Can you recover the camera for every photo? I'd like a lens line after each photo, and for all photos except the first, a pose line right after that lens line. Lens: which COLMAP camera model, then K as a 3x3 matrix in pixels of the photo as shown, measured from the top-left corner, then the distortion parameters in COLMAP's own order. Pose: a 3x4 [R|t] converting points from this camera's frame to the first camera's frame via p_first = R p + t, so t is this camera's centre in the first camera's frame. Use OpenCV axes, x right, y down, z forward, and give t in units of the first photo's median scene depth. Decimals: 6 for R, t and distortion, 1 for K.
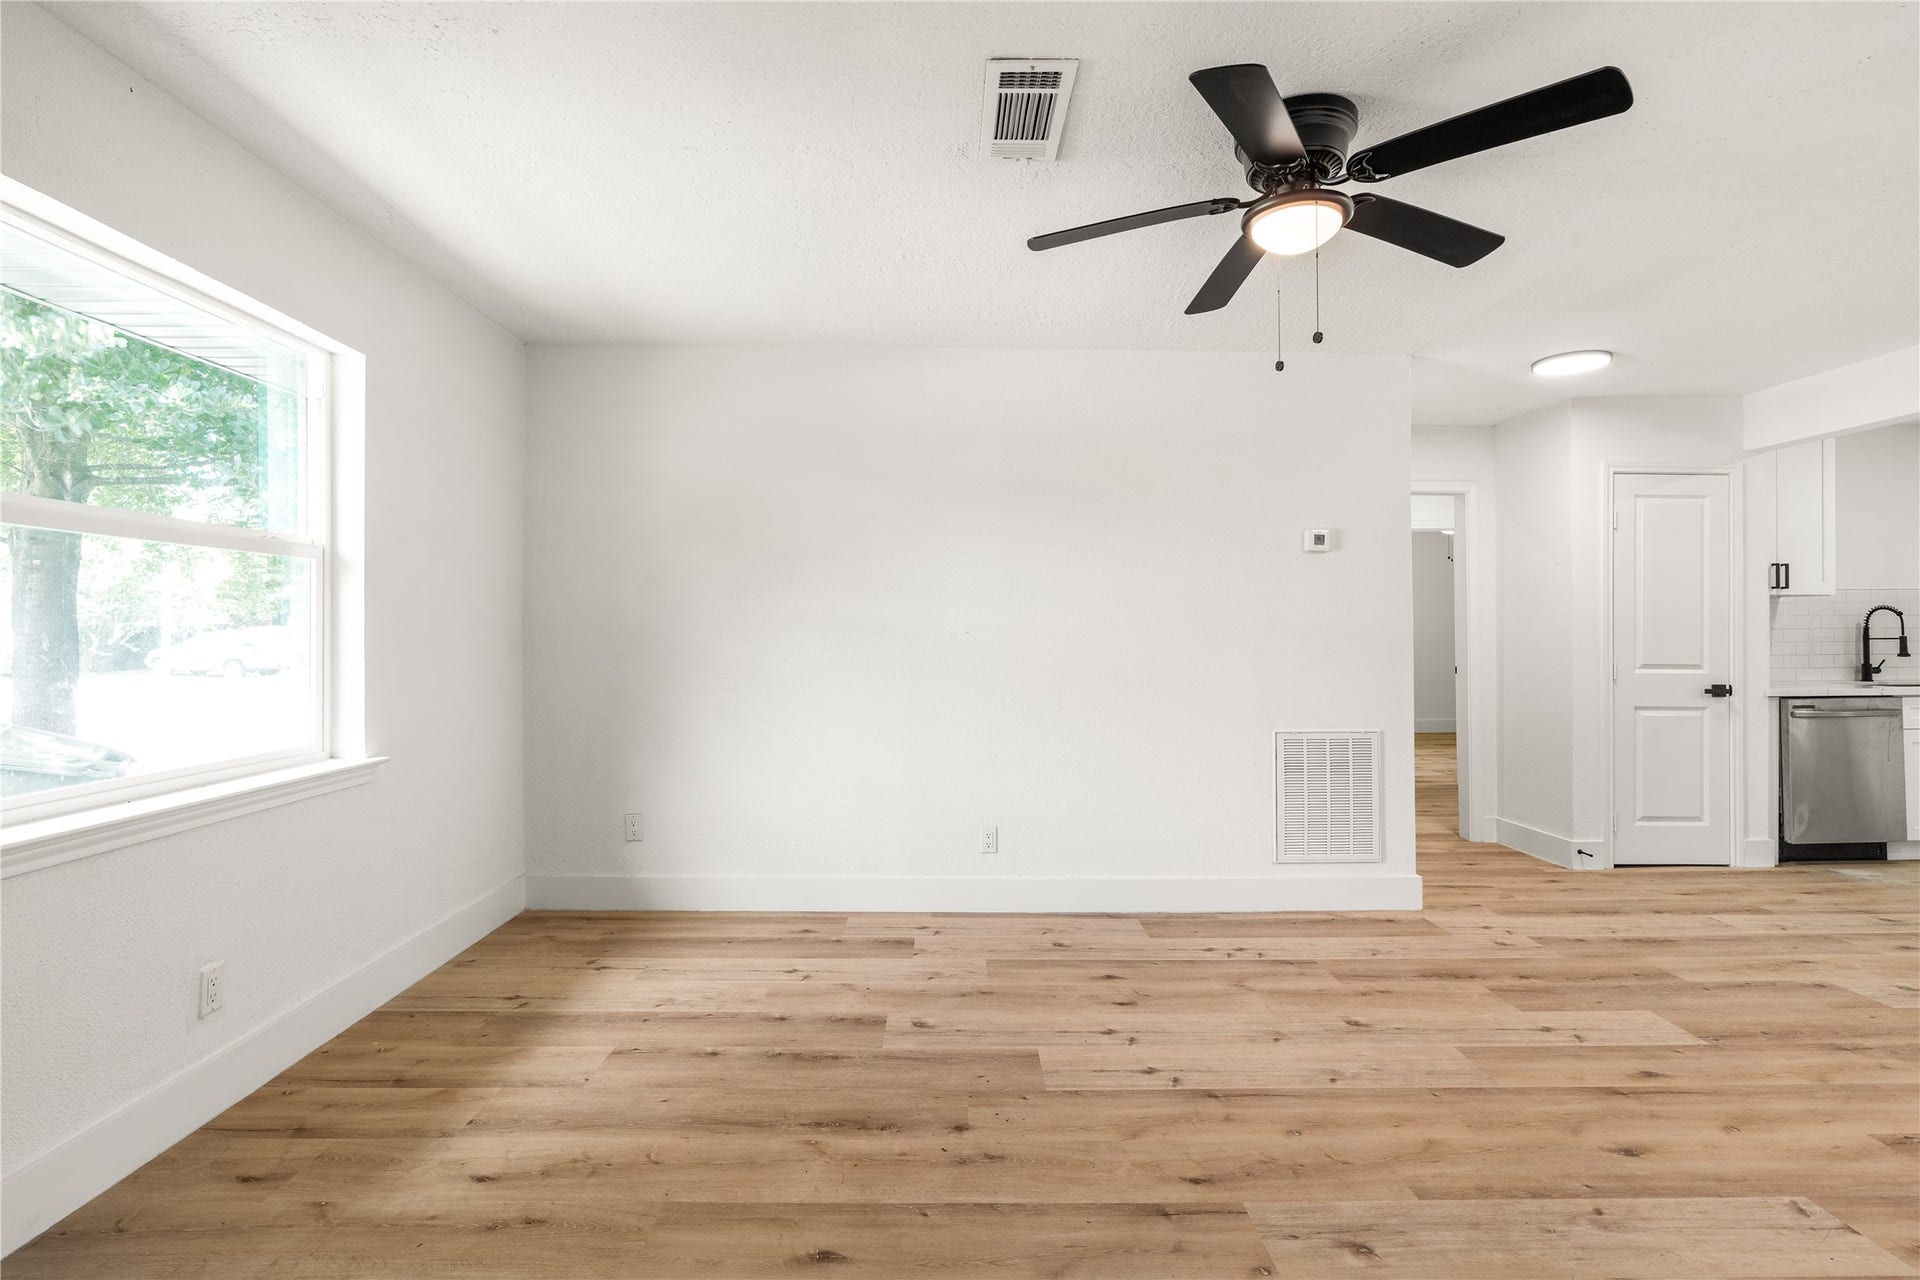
lens RADIAL K [[870.1, 0, 957.6], [0, 870.1, 621.3], [0, 0, 1]] dist [-0.004510, 0.000710]
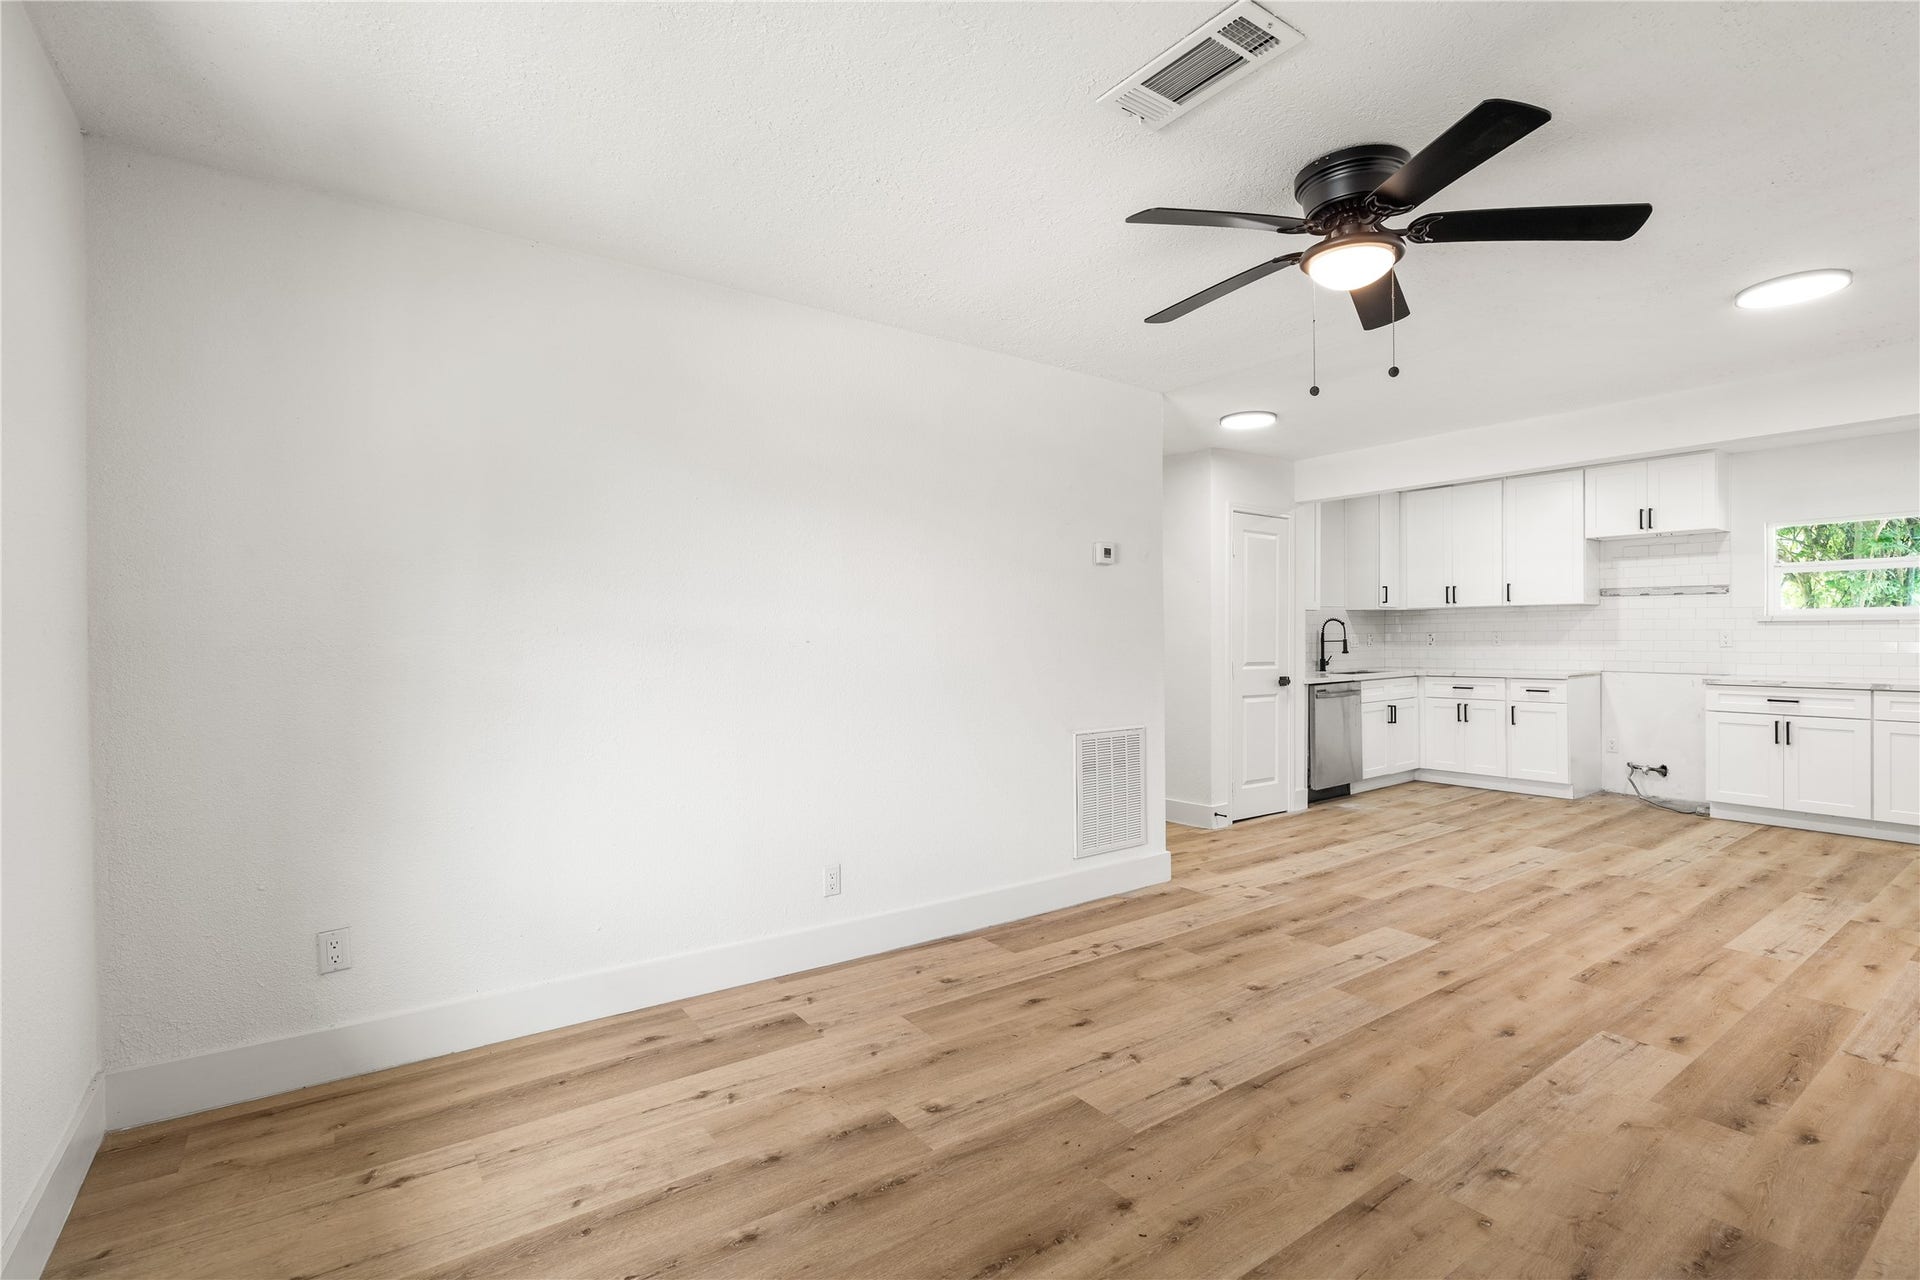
lens RADIAL K [[880.7, 0, 960.0], [0, 880.7, 640.0], [0, 0, 1]] dist [-0.007274, 0.002099]
pose [[0.821193, -0.006338, 0.570615, -0.402117], [-0.001340, 0.999914, 0.013035, -0.000132], [-0.570649, -0.011469, 0.821114, 0.234964]]
